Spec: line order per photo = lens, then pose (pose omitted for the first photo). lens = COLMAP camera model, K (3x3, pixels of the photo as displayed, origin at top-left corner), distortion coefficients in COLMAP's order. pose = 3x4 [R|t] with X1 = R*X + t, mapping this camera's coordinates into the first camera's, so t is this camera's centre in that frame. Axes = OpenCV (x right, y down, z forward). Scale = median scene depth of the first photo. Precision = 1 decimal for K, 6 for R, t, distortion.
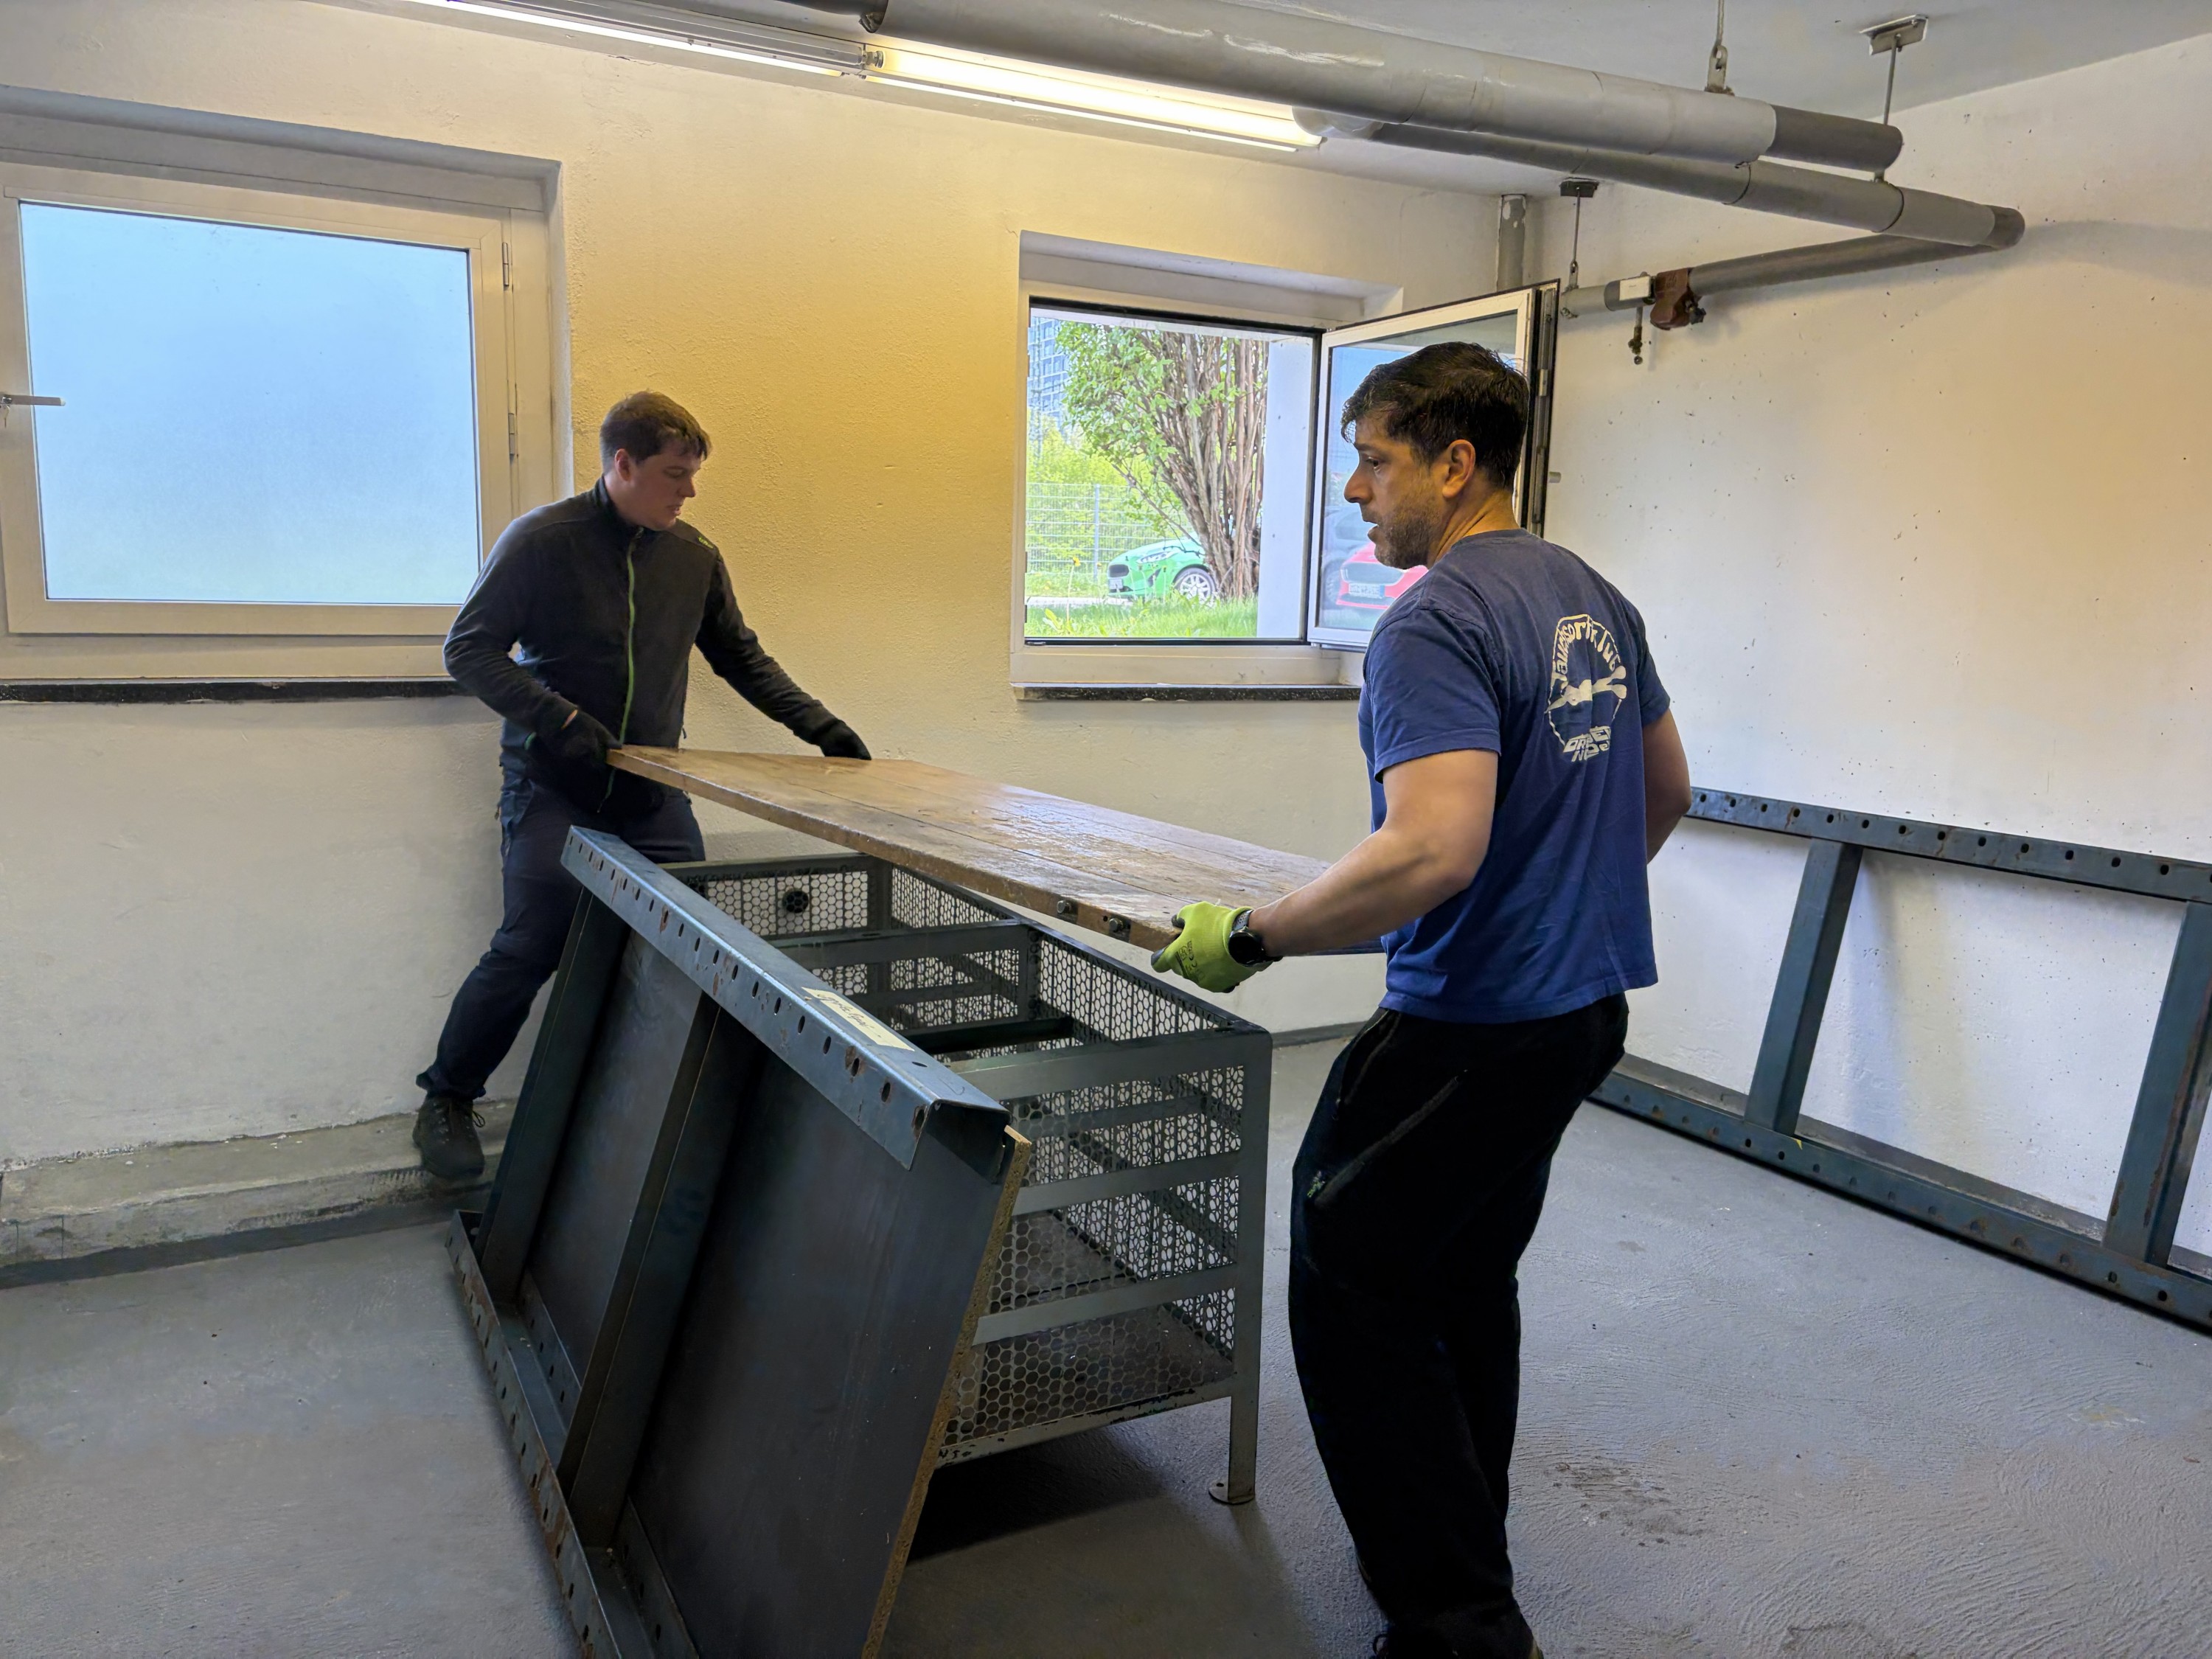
lens RADIAL K [[1687.9, 0, 1107.3], [0, 1687.9, 846.9], [0, 0, 1]] dist [0.004160, 0.008908]
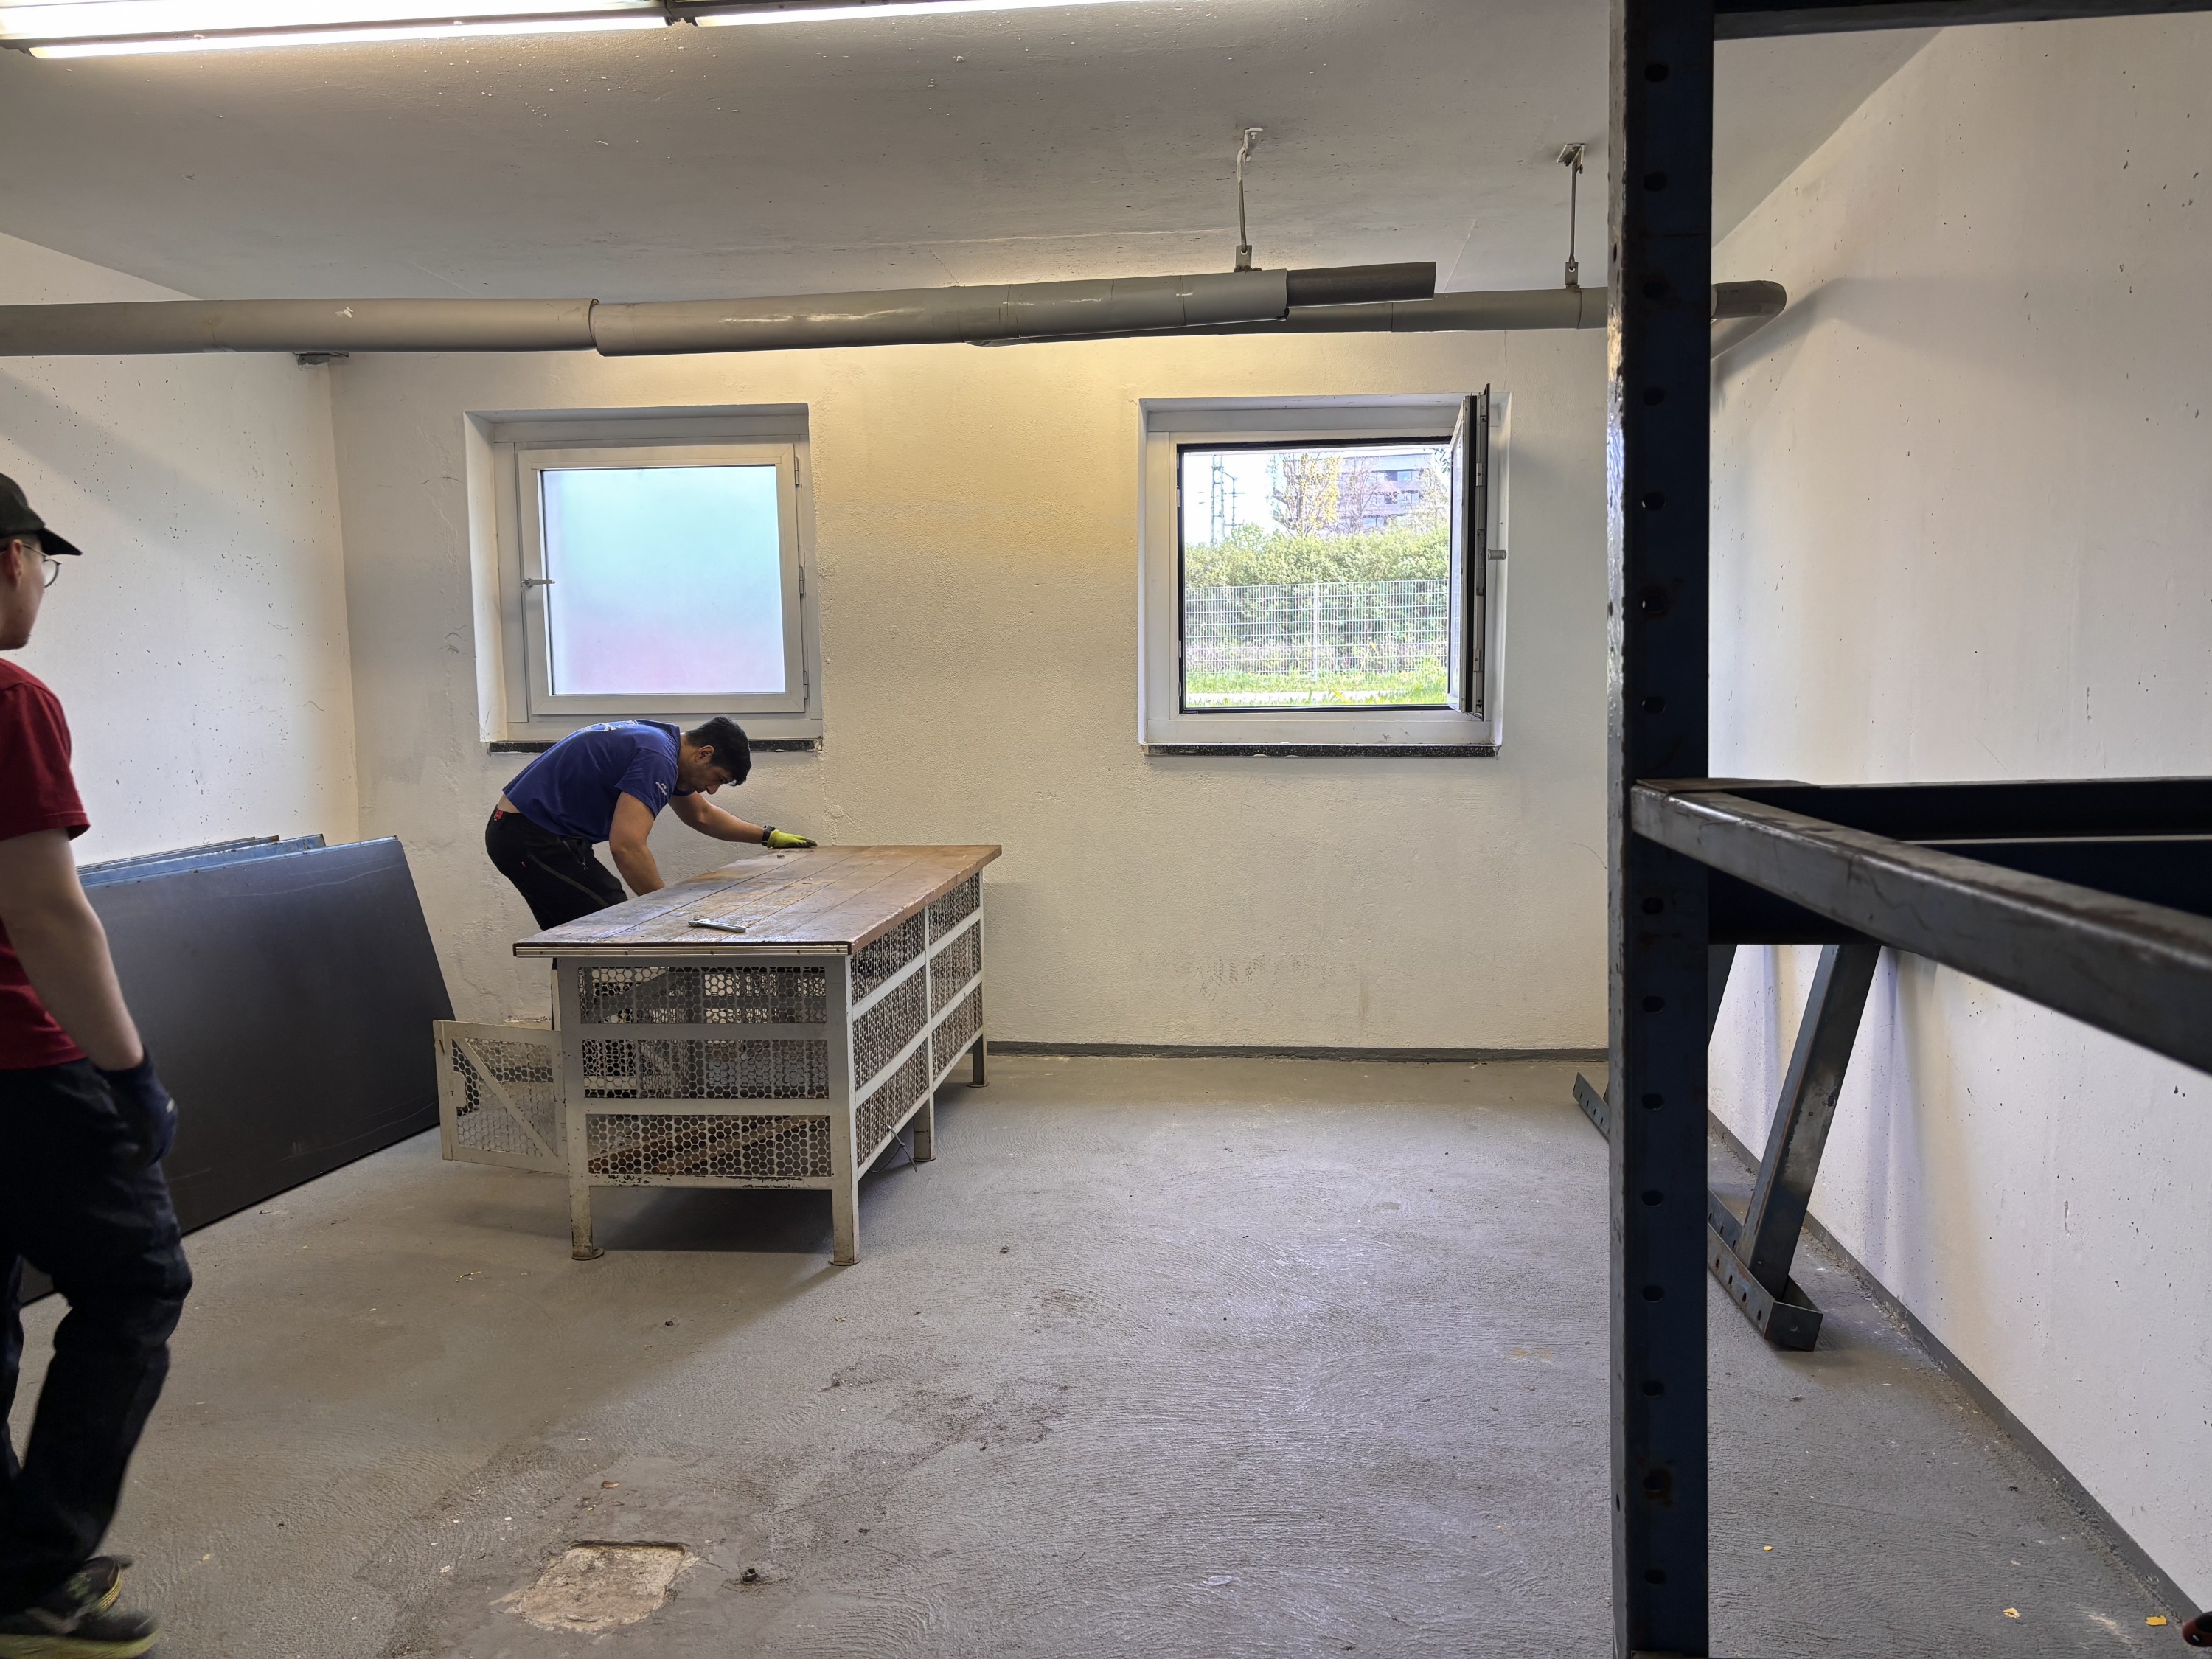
lens RADIAL K [[1684.4, 0, 1125.9], [0, 1684.4, 830.3], [0, 0, 1]] dist [0.031704, -0.035273]
pose [[0.837018, 0.013613, -0.547007, 0.742263], [-0.055322, 0.996673, -0.059849, 0.055649], [0.544372, 0.080356, 0.834986, -0.089505]]
